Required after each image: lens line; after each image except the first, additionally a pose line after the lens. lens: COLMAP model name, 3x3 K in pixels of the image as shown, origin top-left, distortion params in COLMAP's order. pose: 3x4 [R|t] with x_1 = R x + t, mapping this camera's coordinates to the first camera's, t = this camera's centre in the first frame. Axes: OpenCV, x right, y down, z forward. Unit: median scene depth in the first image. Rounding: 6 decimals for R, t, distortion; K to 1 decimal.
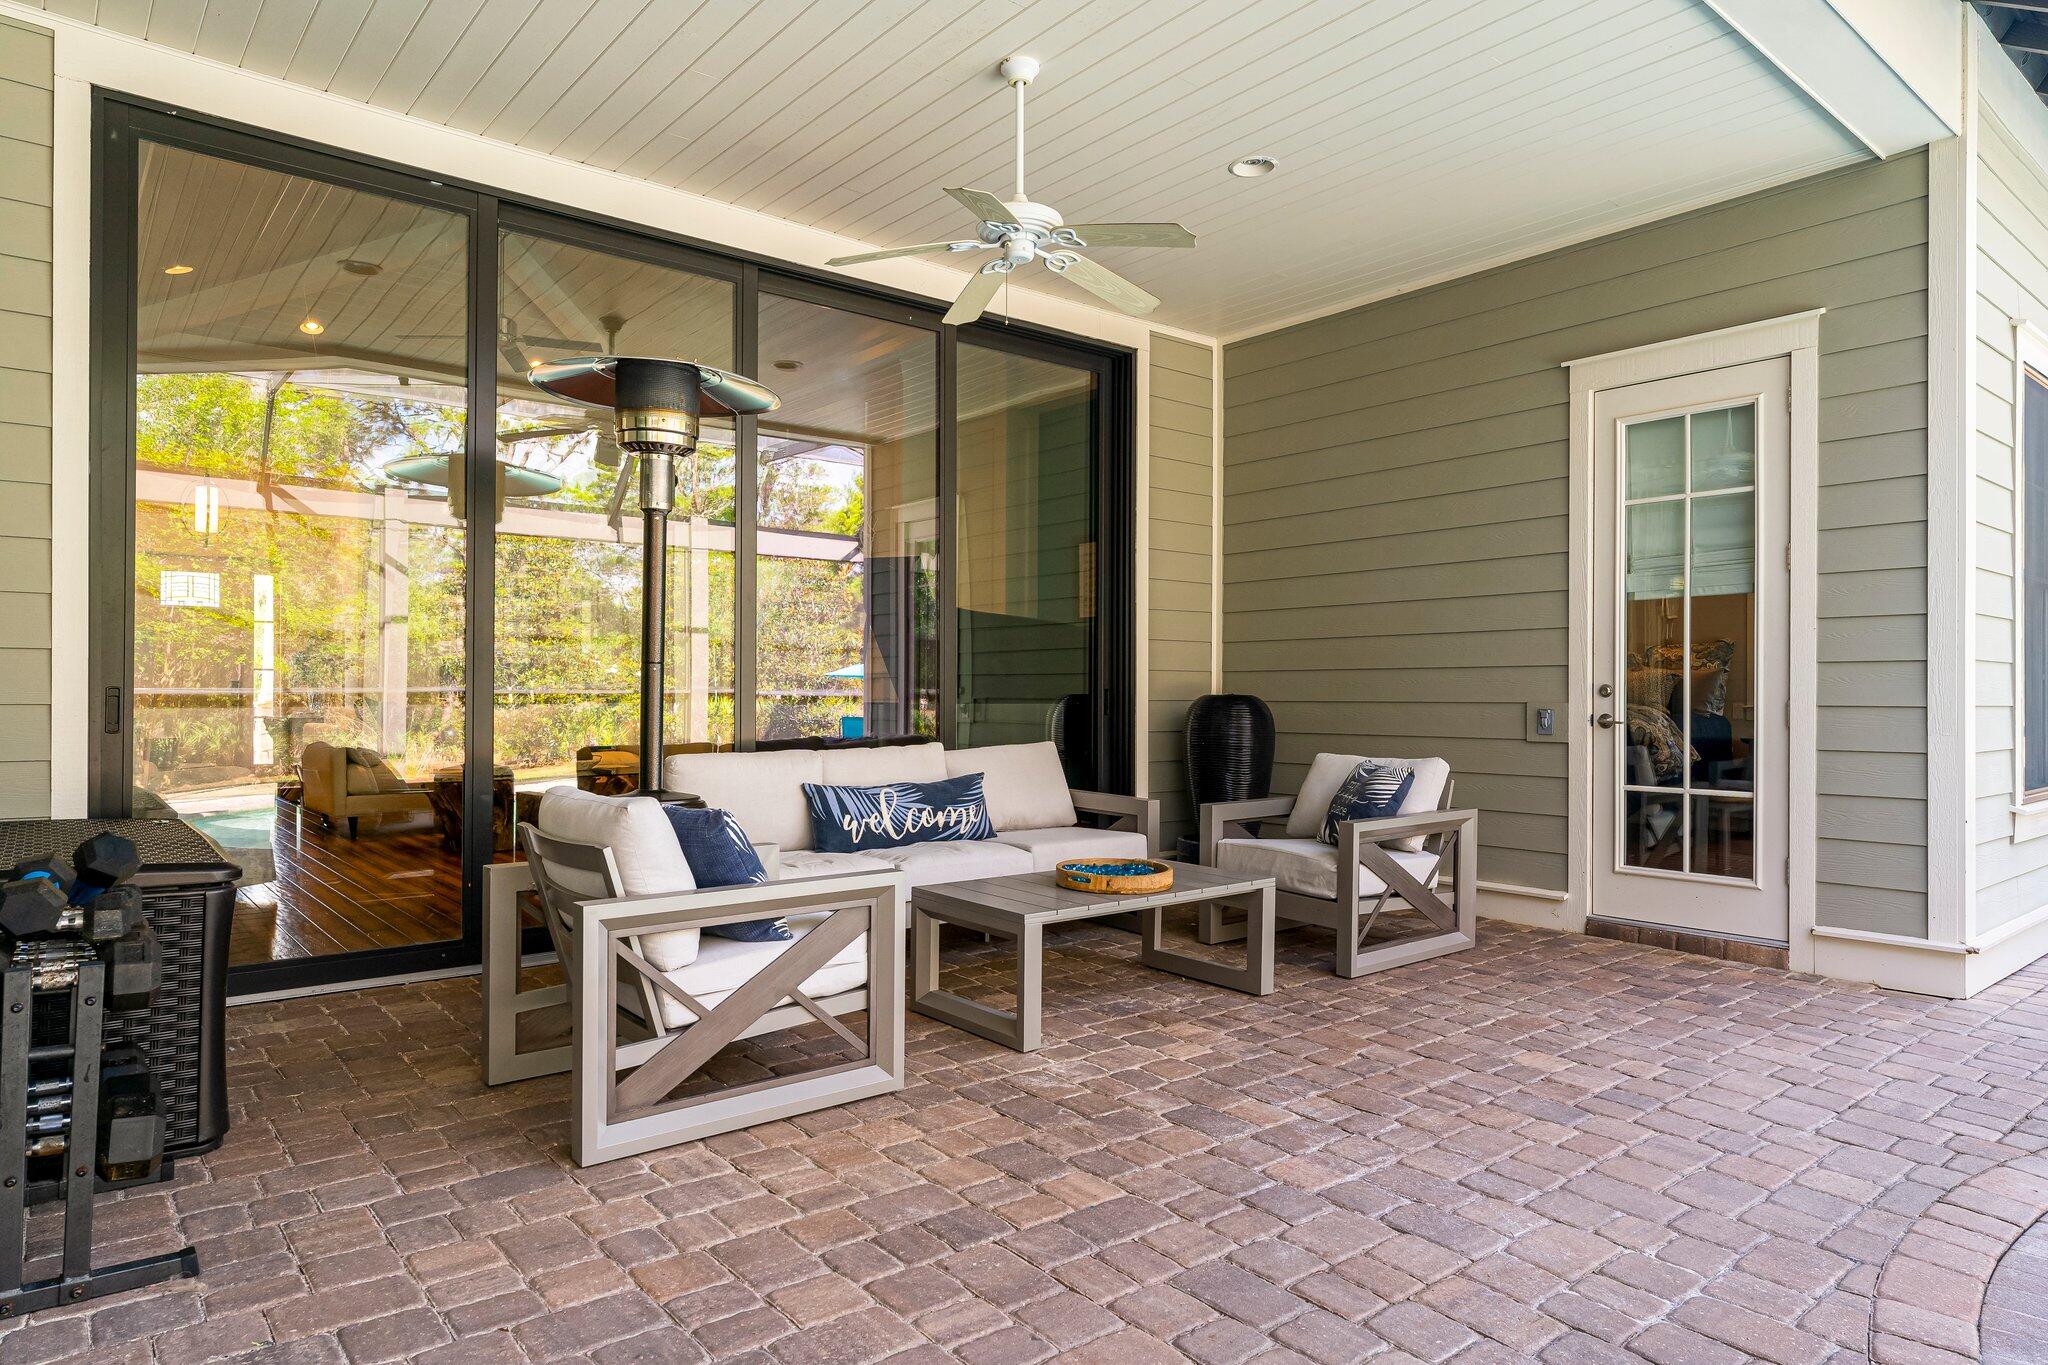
lens RADIAL K [[1226.0, 0, 1024.0], [0, 1226.0, 682.5], [0, 0, 1]] dist [-0.020724, 0.000141]
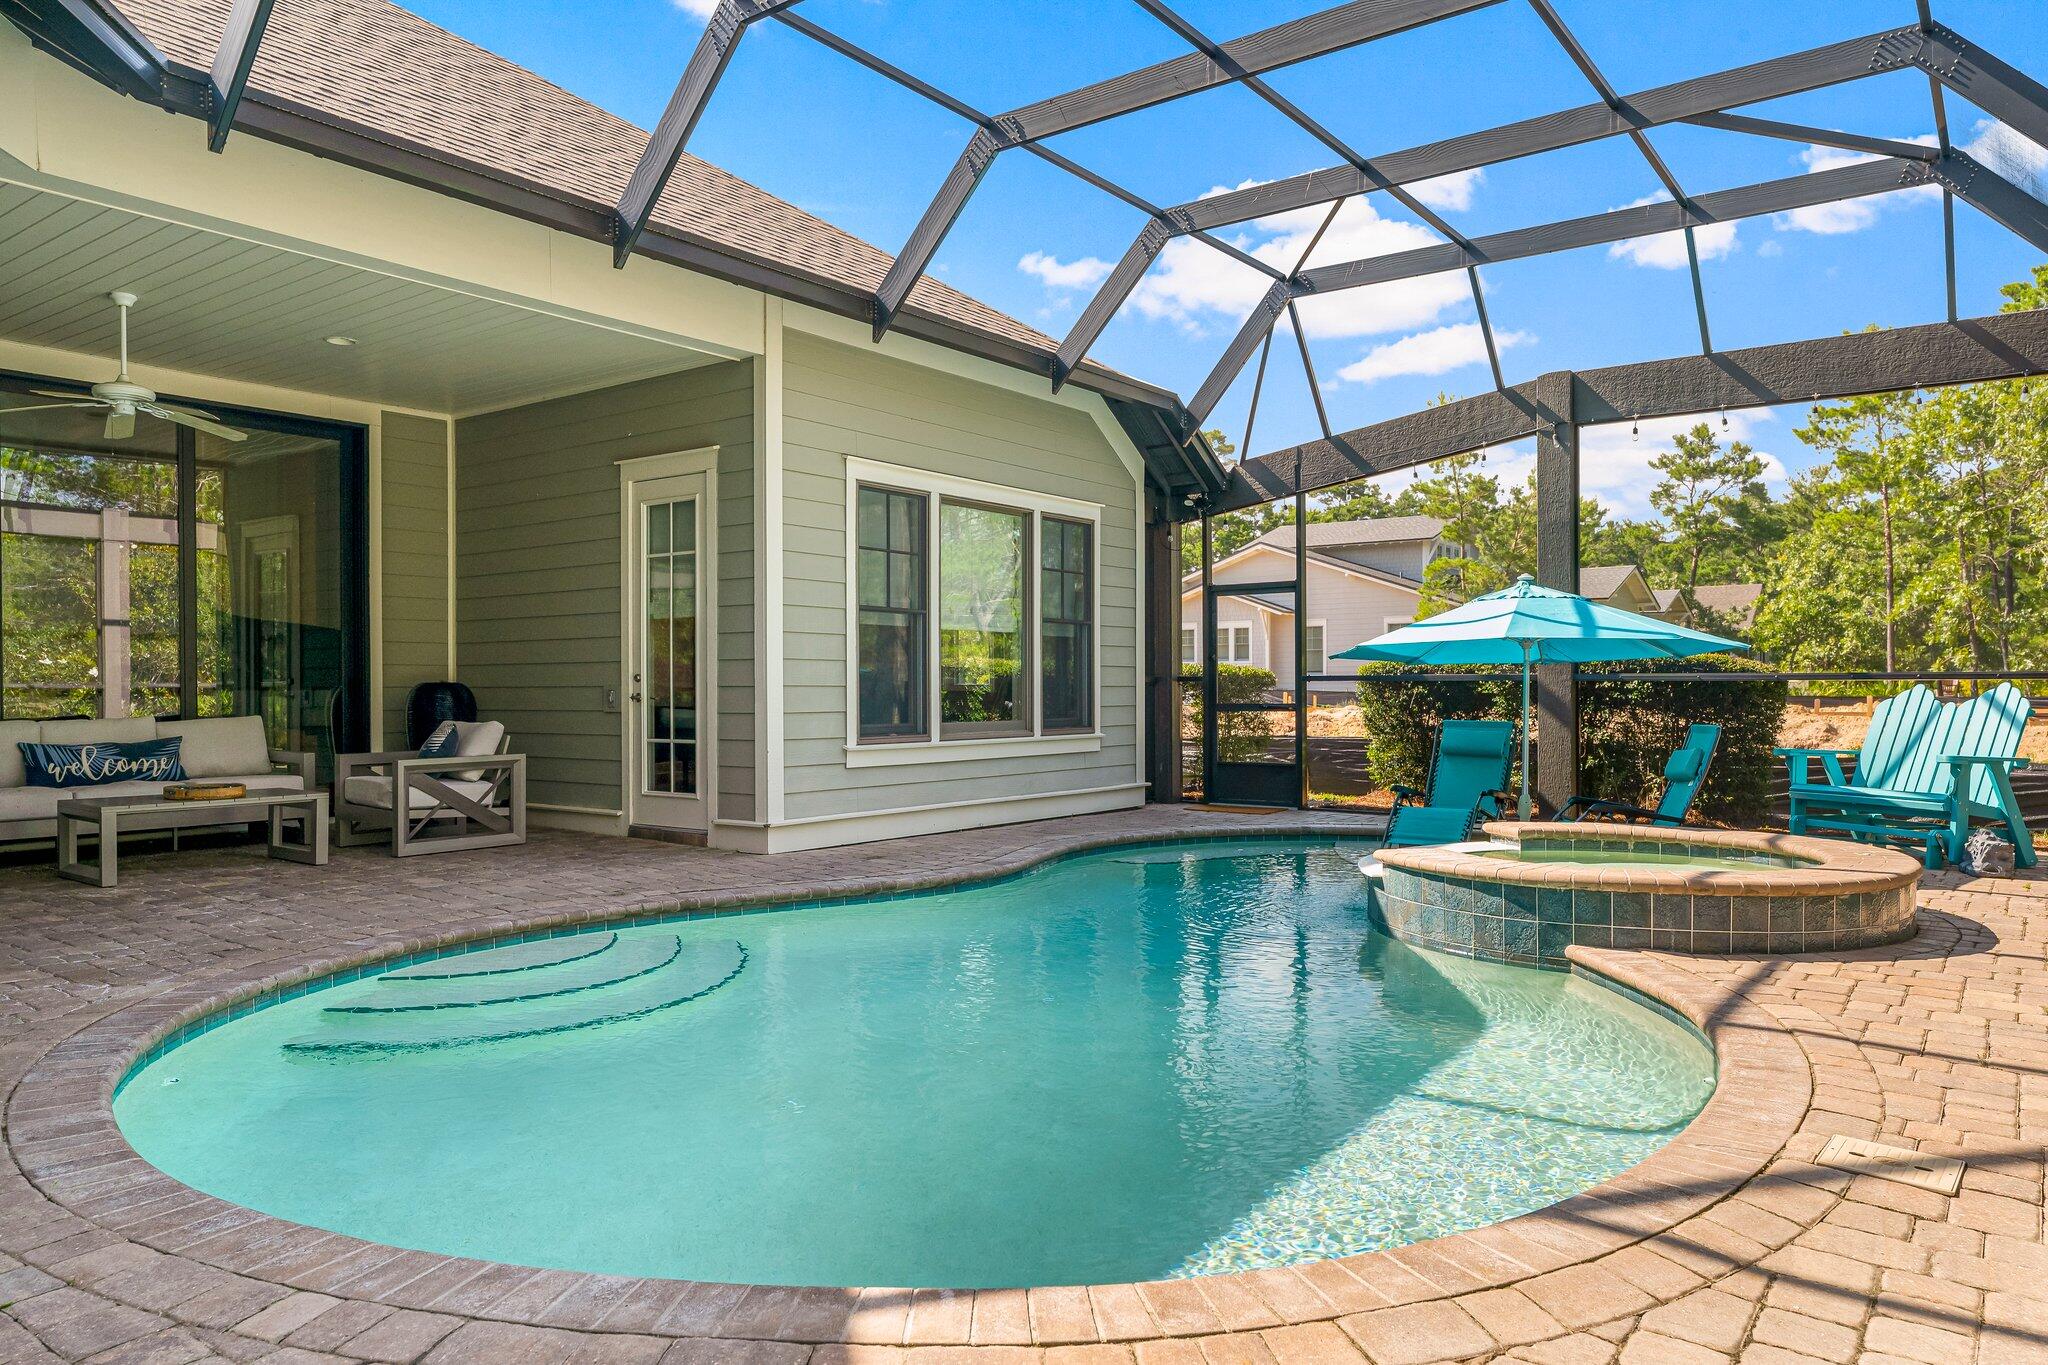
lens RADIAL K [[1374.0, 0, 1024.0], [0, 1374.0, 682.5], [0, 0, 1]] dist [0.002331, 0.000705]
pose [[0.970141, -0.004445, 0.242501, 0.563359], [0.002782, 0.999970, 0.007203, 0.001862], [-0.242526, -0.006313, 0.970124, -0.851470]]
